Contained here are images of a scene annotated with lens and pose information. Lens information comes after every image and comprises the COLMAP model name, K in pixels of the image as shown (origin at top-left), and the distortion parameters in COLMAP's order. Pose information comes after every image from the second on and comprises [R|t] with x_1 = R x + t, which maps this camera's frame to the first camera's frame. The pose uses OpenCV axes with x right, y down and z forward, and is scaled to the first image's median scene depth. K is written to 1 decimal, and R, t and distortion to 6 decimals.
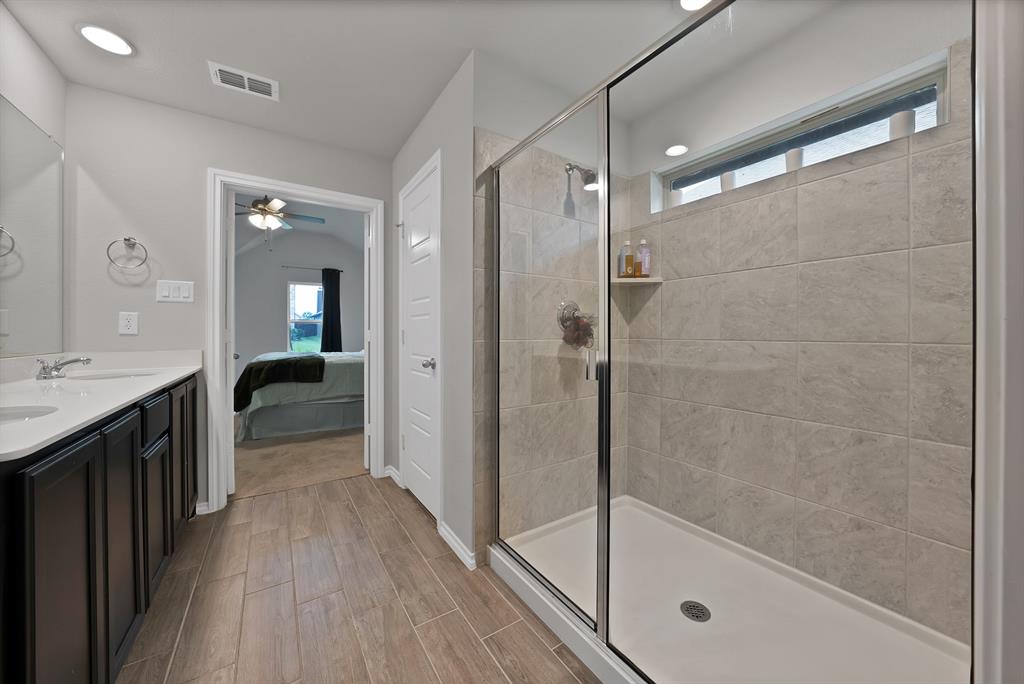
lens RADIAL K [[365.5, 0, 513.0], [0, 365.5, 338.0], [0, 0, 1]] dist [-0.030221, 0.006525]
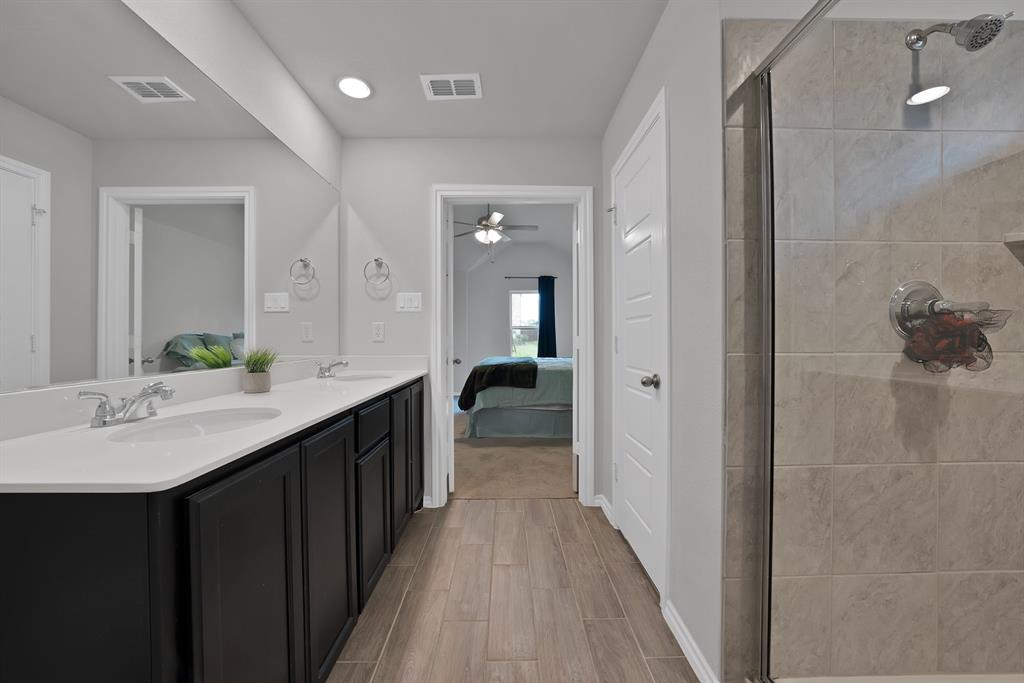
lens RADIAL K [[359.8, 0, 506.1], [0, 359.8, 333.3], [0, 0, 1]] dist [-0.030251, 0.005473]
pose [[0.828773, -0.008411, -0.559522, -0.067755], [-0.005803, 0.999704, -0.023624, -0.009996], [0.559555, 0.022826, 0.828479, 0.234575]]
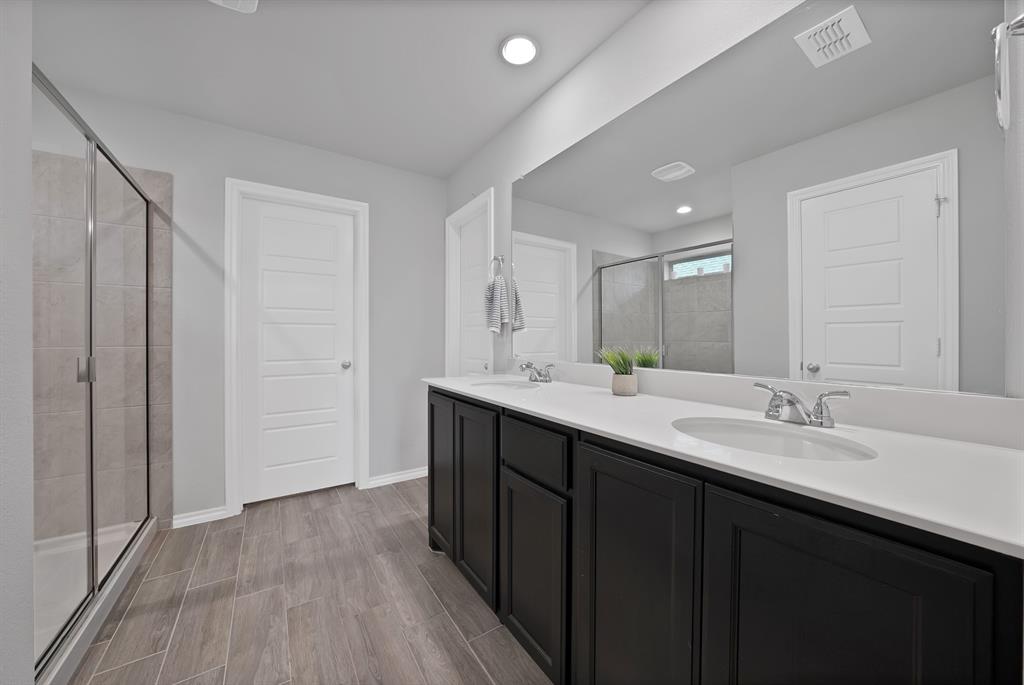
lens RADIAL K [[365.5, 0, 513.0], [0, 365.5, 338.5], [0, 0, 1]] dist [-0.030221, 0.006525]
pose [[-0.999966, -0.003750, -0.007320, -0.687065], [-0.003848, 0.999903, 0.013405, -0.026159], [0.007269, 0.013433, -0.999883, 1.306202]]
